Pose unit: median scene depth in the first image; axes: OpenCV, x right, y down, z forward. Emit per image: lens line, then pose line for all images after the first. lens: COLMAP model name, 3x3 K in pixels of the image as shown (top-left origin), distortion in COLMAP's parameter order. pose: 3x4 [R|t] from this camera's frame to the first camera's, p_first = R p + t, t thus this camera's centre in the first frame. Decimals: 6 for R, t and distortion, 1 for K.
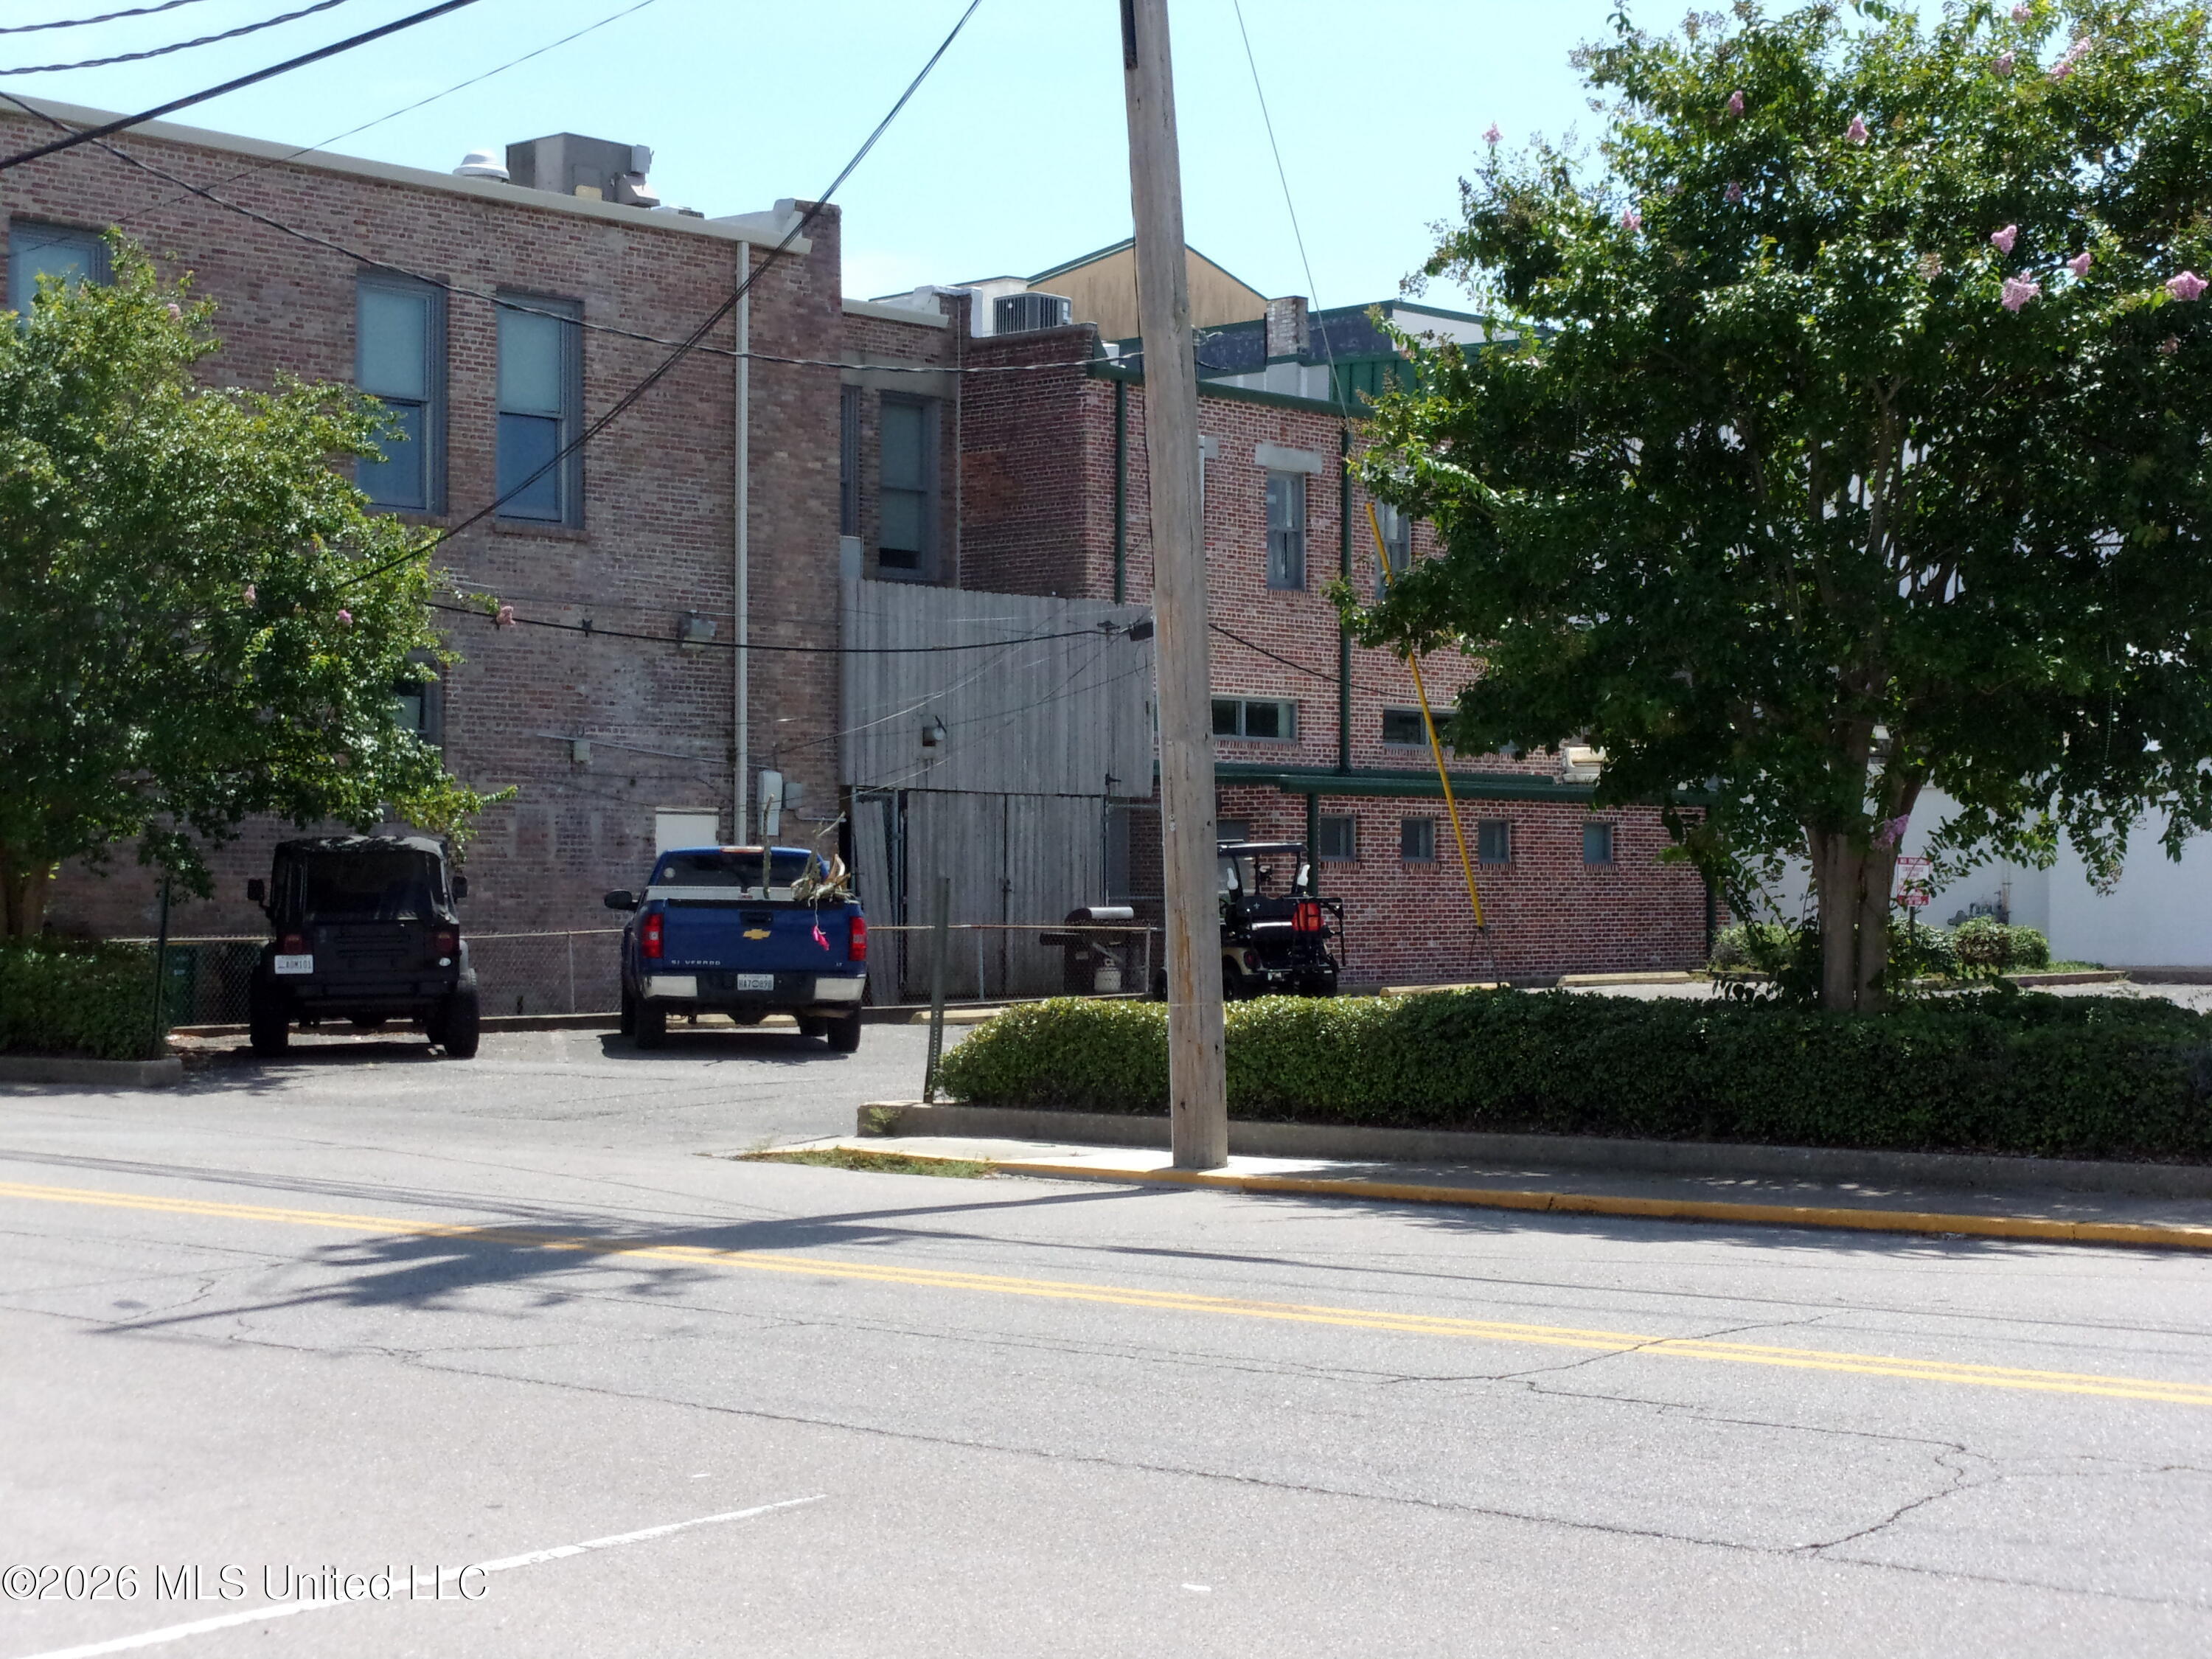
lens RADIAL K [[3717.9, 0, 1108.9], [0, 3717.9, 854.1], [0, 0, 1]] dist [-0.000060, 0.000000]
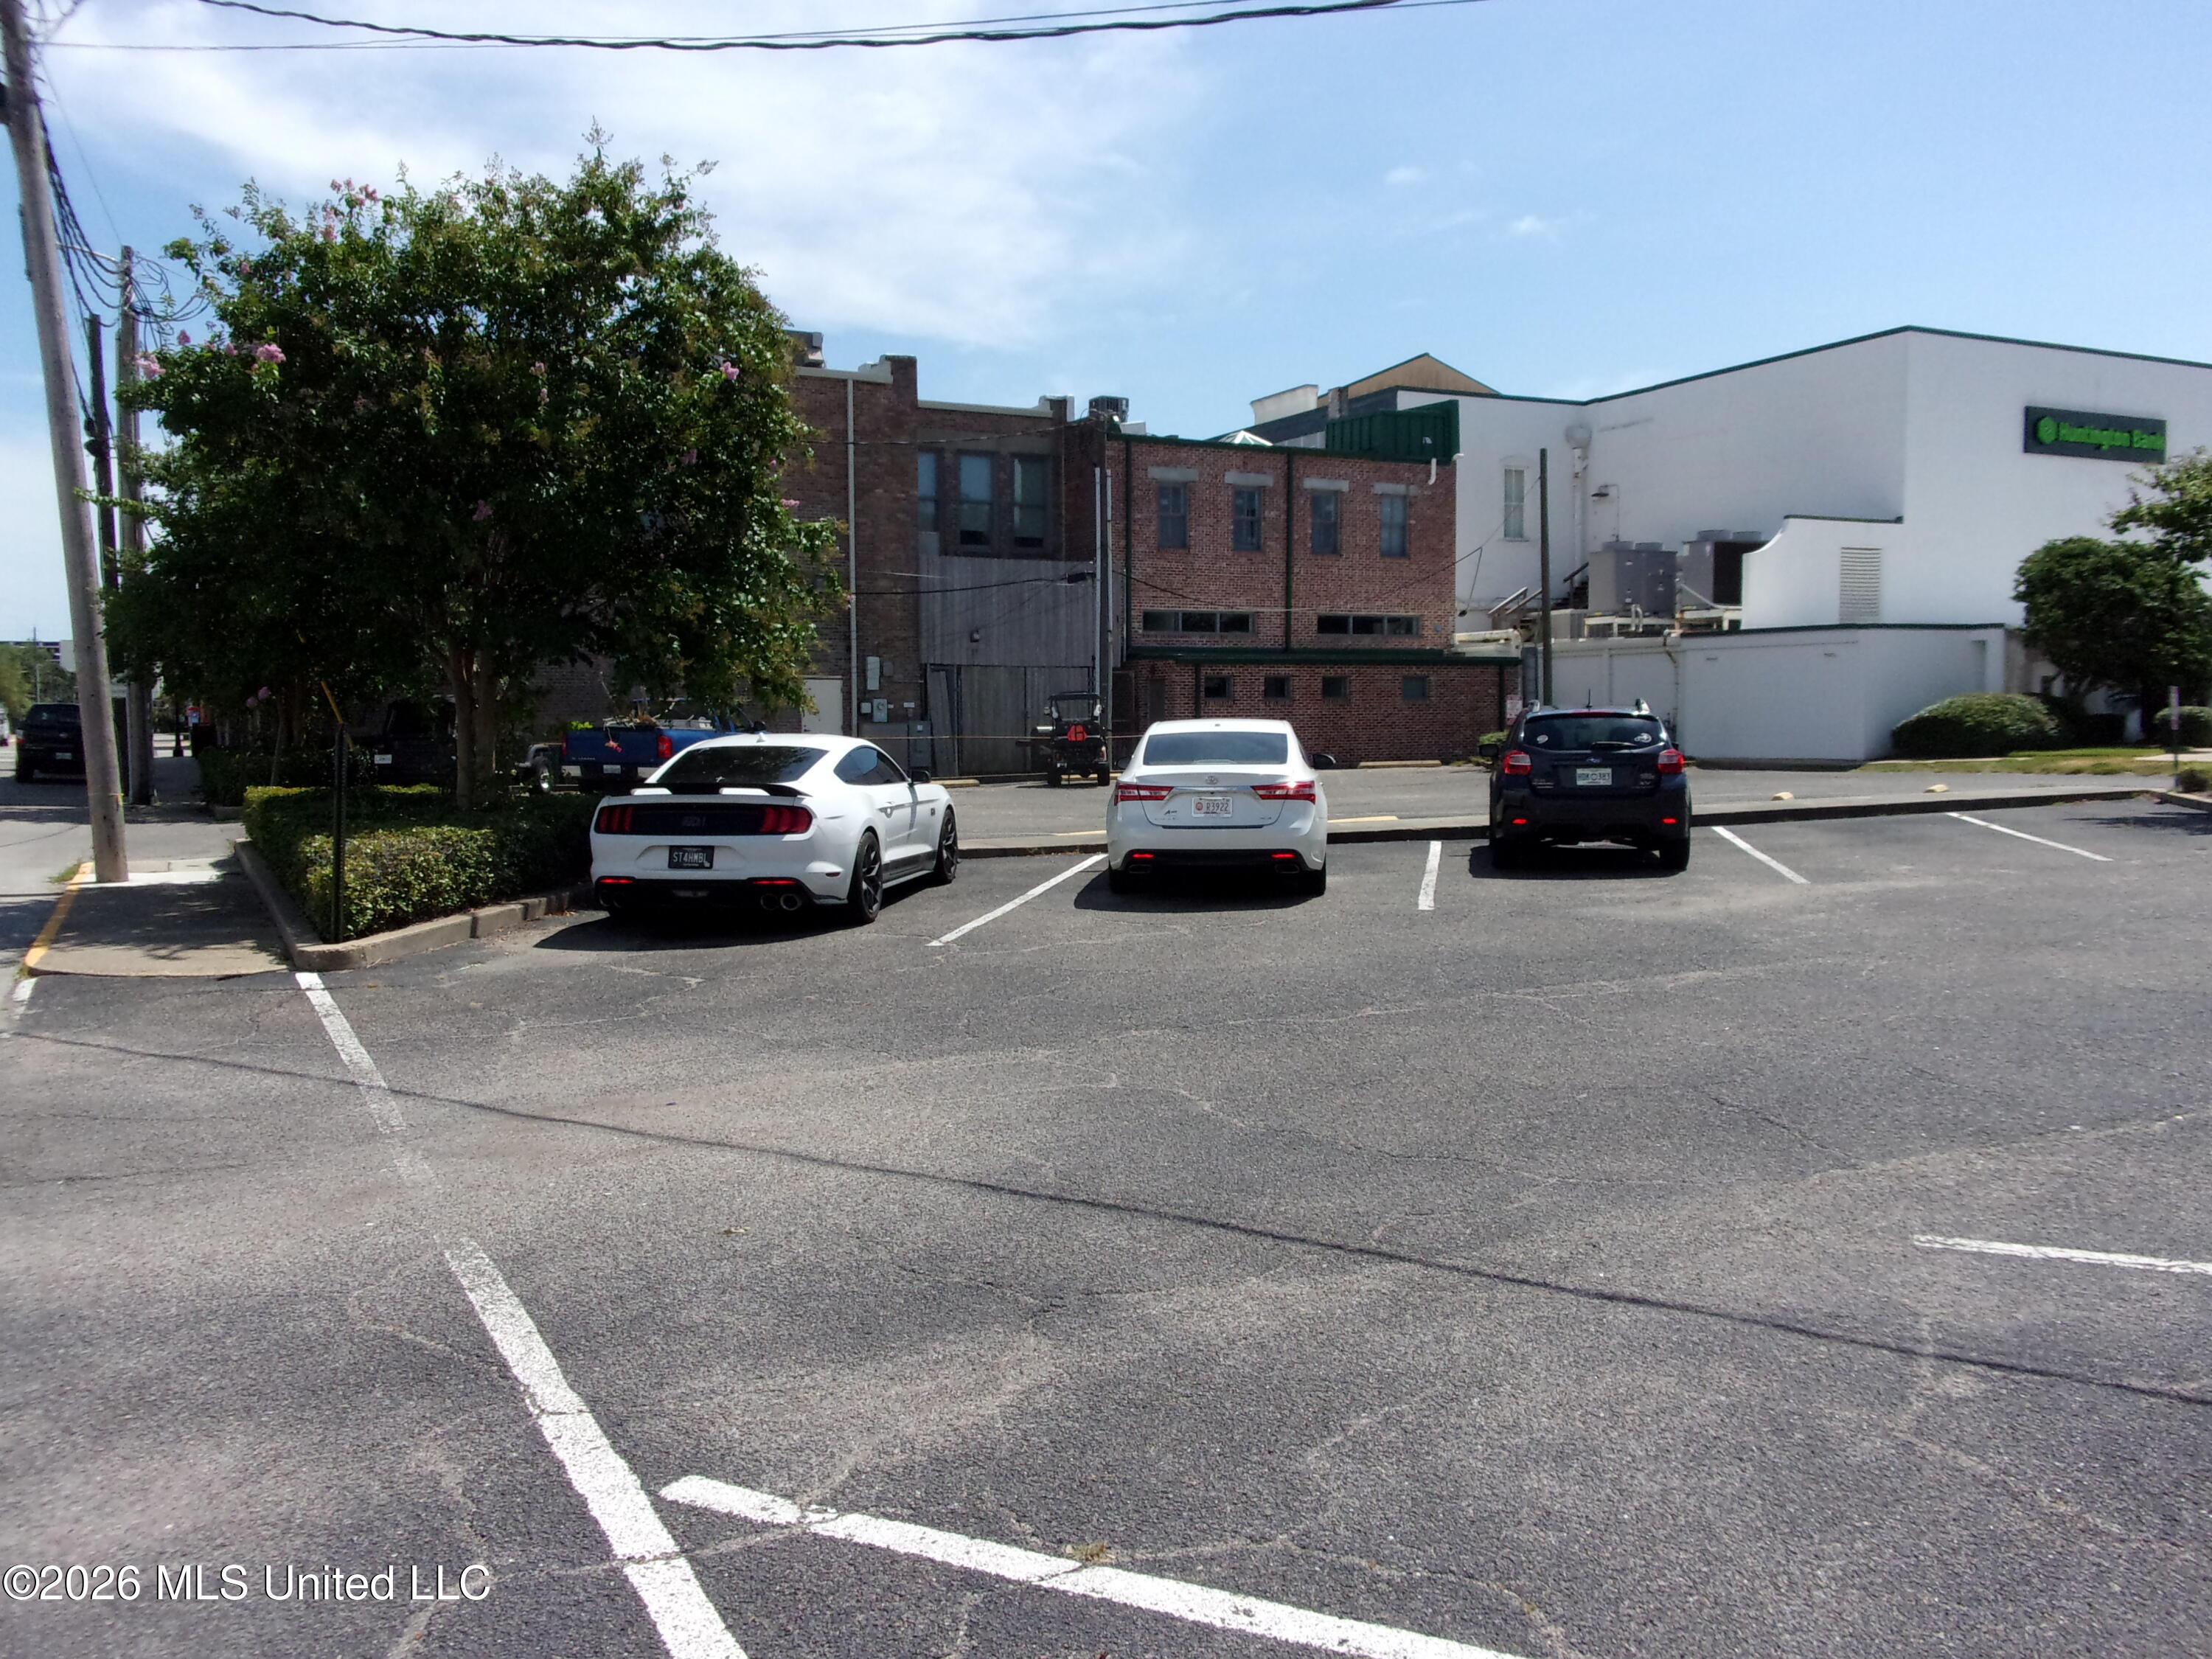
lens RADIAL K [[1825.4, 0, 1091.8], [0, 1825.4, 845.4], [0, 0, 1]] dist [0.020540, -0.044811]
pose [[0.934354, 0.022154, -0.355657, 0.481053], [0.008614, 0.996370, 0.084694, -0.005365], [0.356242, -0.082198, 0.930771, 0.194707]]
